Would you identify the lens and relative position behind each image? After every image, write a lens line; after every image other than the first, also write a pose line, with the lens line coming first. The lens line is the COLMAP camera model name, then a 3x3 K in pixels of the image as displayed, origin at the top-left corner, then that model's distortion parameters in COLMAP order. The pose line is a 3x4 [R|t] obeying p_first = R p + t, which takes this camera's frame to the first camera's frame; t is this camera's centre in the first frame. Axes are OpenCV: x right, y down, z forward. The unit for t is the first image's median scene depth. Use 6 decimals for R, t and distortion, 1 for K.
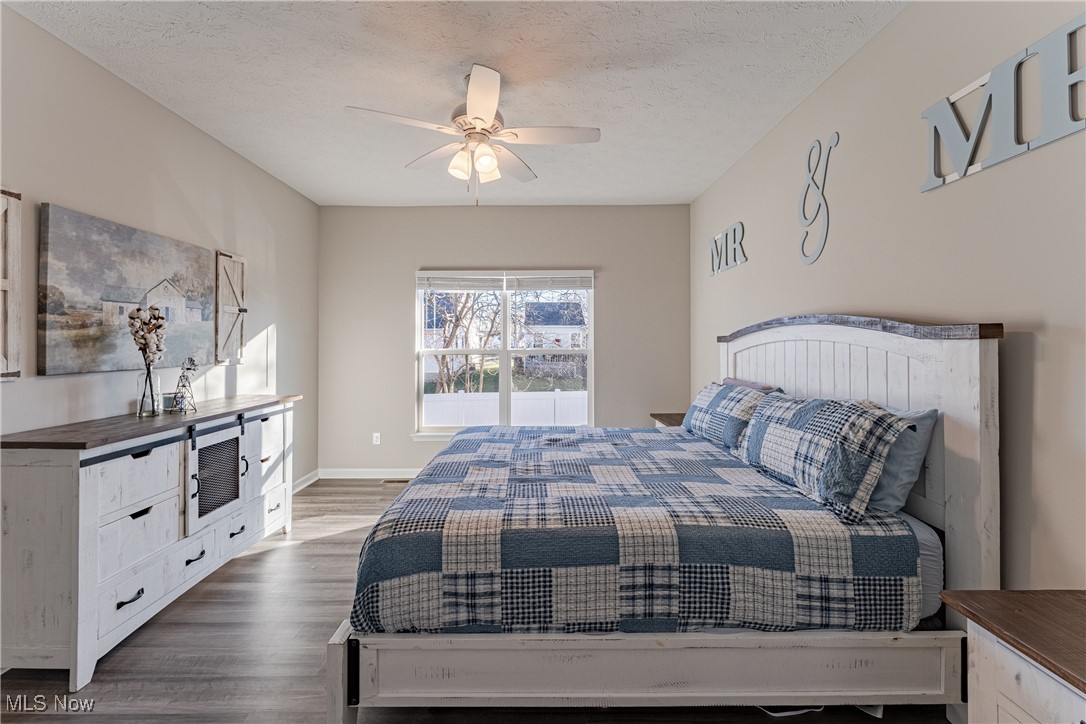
lens RADIAL K [[443.5, 0, 533.2], [0, 443.5, 344.2], [0, 0, 1]] dist [0.000754, -0.000115]
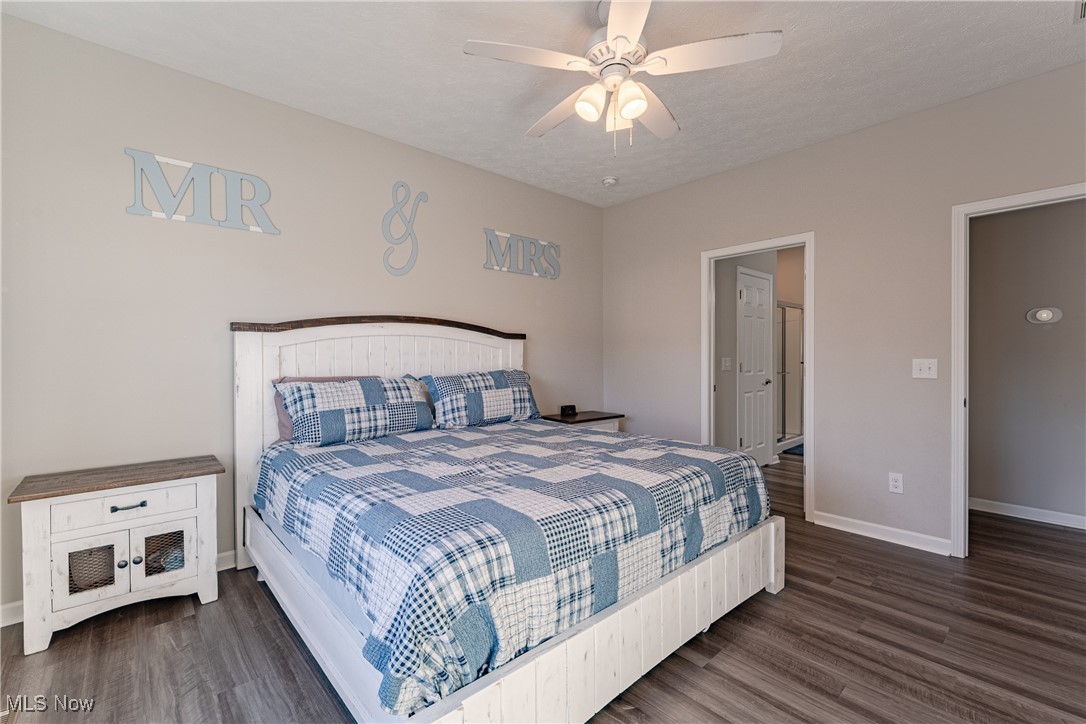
lens RADIAL K [[456.0, 0, 543.0], [0, 456.0, 362.0], [0, 0, 1]] dist [0.001888, 0.000461]
pose [[-0.669670, -0.020476, 0.742376, -1.054424], [-0.007751, 0.999758, 0.020582, 0.062154], [-0.742618, 0.008029, -0.669667, 2.613845]]
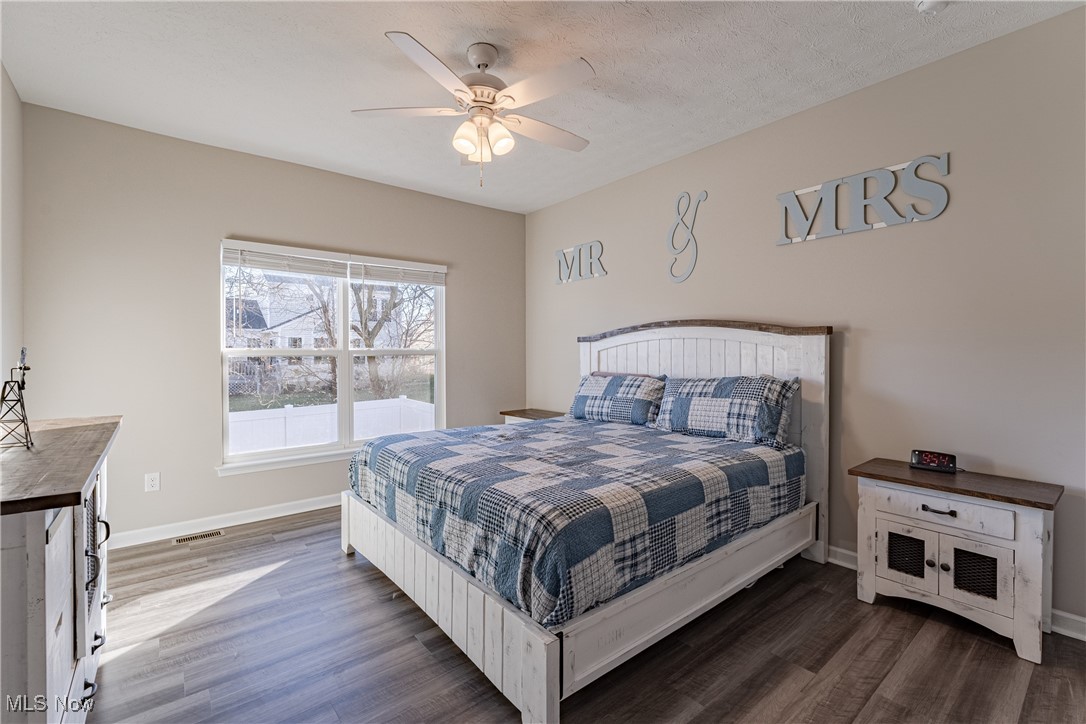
lens RADIAL K [[478.8, 0, 541.1], [0, 478.8, 359.2], [0, 0, 1]] dist [-0.001080, -0.000052]
pose [[0.773343, -0.007467, 0.633943, -1.055225], [0.000322, 0.999935, 0.011384, 0.061304], [-0.633987, -0.008600, 0.773296, 0.224518]]
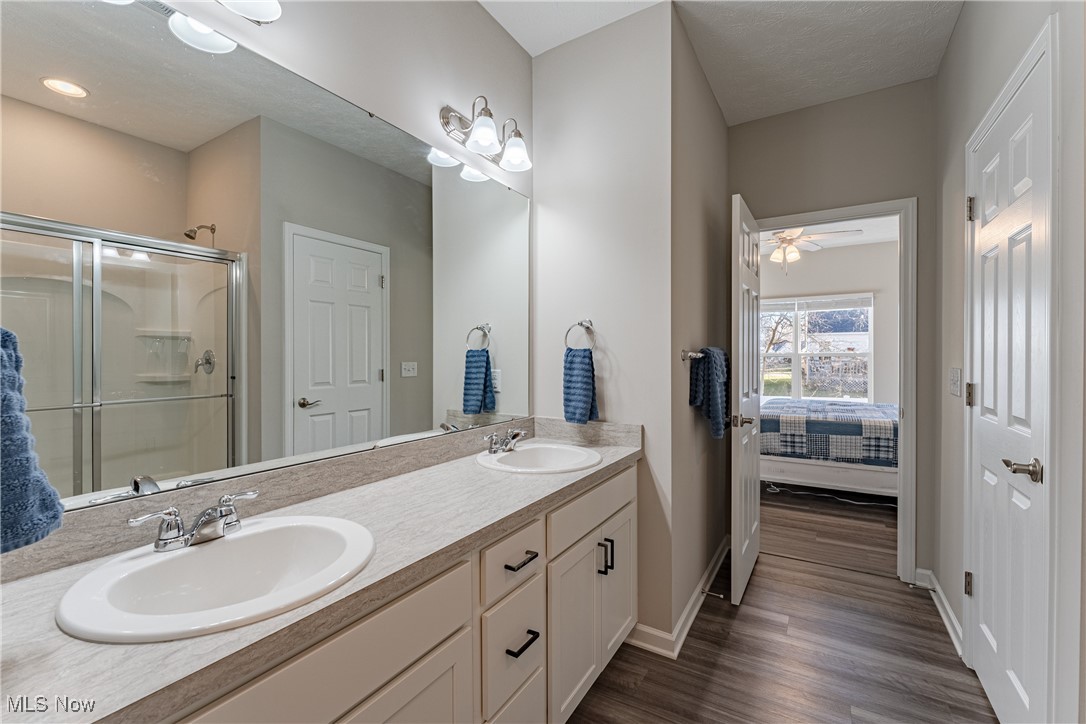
lens RADIAL K [[460.9, 0, 541.1], [0, 460.9, 358.1], [0, 0, 1]] dist [-0.003703, -0.000194]
pose [[0.857117, 0.000794, -0.515122, -0.015321], [0.002357, 0.999982, 0.005463, 0.055908], [0.515117, -0.005897, 0.857100, -2.025305]]
